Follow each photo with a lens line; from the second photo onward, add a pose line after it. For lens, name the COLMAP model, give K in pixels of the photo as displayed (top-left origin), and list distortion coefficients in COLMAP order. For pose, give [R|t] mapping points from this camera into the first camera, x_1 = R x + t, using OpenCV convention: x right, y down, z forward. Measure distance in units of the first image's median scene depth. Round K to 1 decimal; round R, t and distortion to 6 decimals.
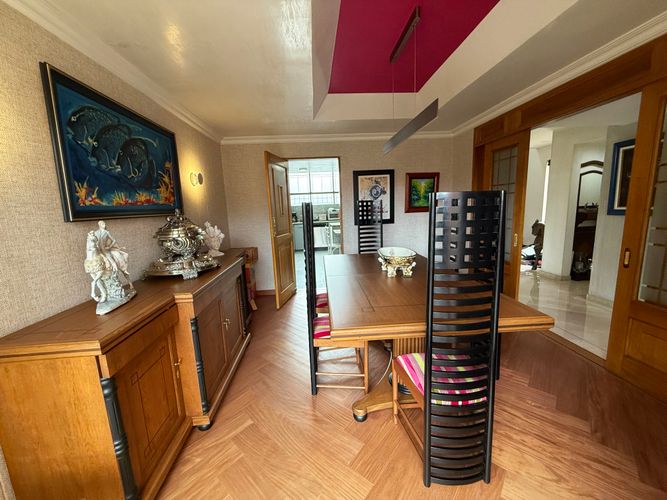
lens RADIAL K [[266.6, 0, 332.3], [0, 266.6, 248.8], [0, 0, 1]] dist [0.000505, 0.000499]
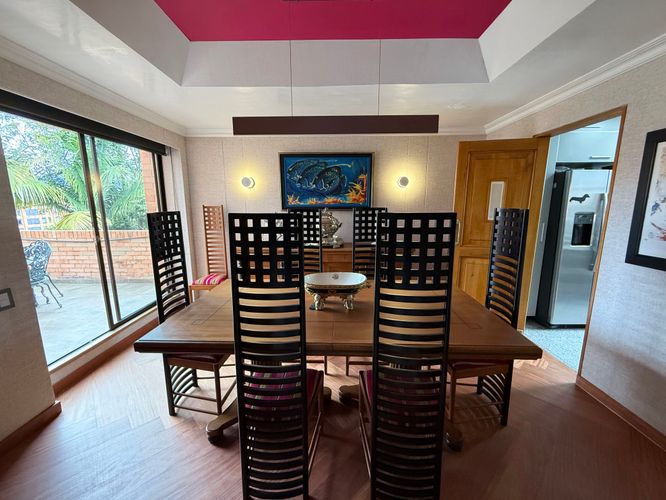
lens RADIAL K [[269.6, 0, 333.2], [0, 269.6, 248.6], [0, 0, 1]] dist [-0.001381, -0.000110]
pose [[-0.076585, 0.207083, -0.975321, 1.179213], [-0.151740, 0.964379, 0.216674, -0.286043], [0.985449, 0.164589, -0.042434, 1.209915]]
